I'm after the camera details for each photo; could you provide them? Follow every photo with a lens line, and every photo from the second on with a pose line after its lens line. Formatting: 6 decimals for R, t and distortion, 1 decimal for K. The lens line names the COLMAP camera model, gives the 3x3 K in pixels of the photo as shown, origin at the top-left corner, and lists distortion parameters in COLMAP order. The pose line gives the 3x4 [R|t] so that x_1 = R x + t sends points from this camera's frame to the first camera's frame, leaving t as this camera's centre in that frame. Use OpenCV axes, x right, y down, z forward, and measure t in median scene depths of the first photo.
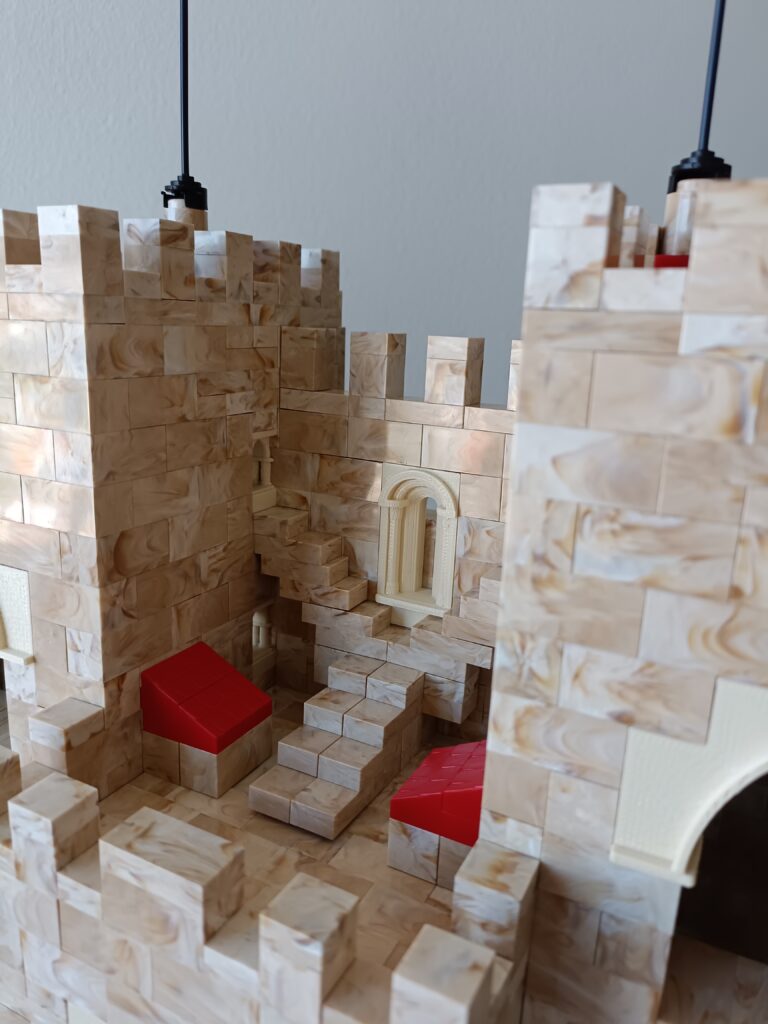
lens RADIAL K [[774.9, 0, 385.5], [0, 774.9, 511.9], [0, 0, 1]] dist [-0.000376, -0.004957]
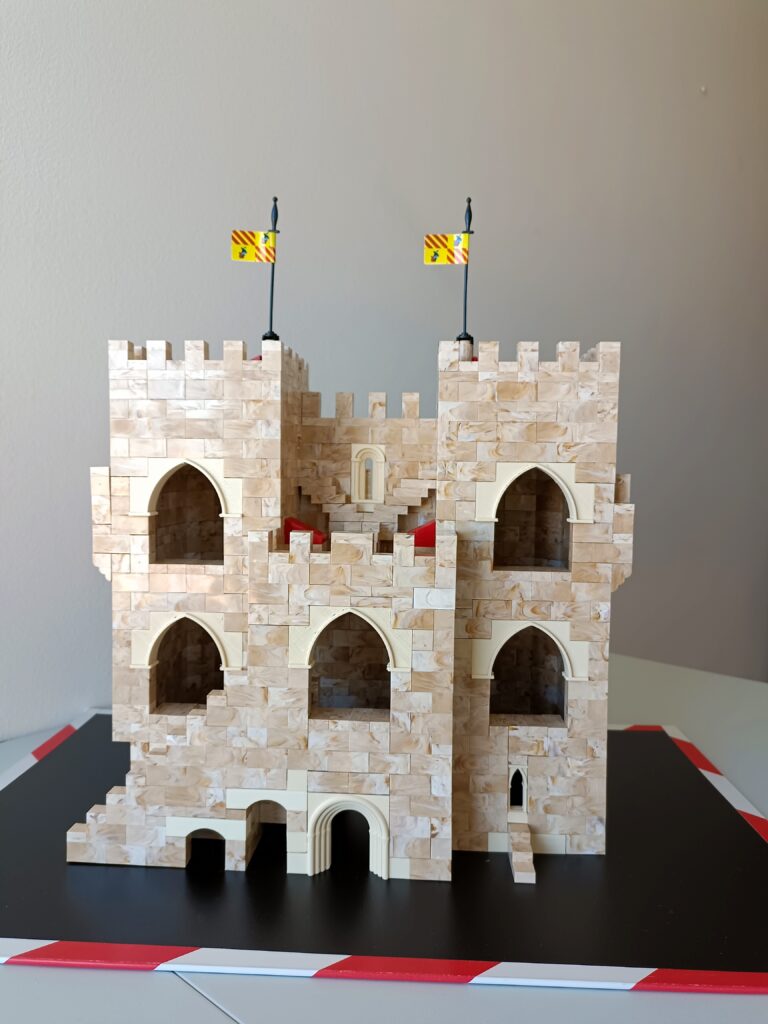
lens RADIAL K [[774.9, 0, 384.0], [0, 774.9, 512.2], [0, 0, 1]] dist [-0.000376, -0.004957]
pose [[0.915982, -0.051925, 0.397845, -1.463141], [0.119932, 0.981689, -0.147999, 0.856245], [-0.382875, 0.183279, 0.905436, -2.005943]]
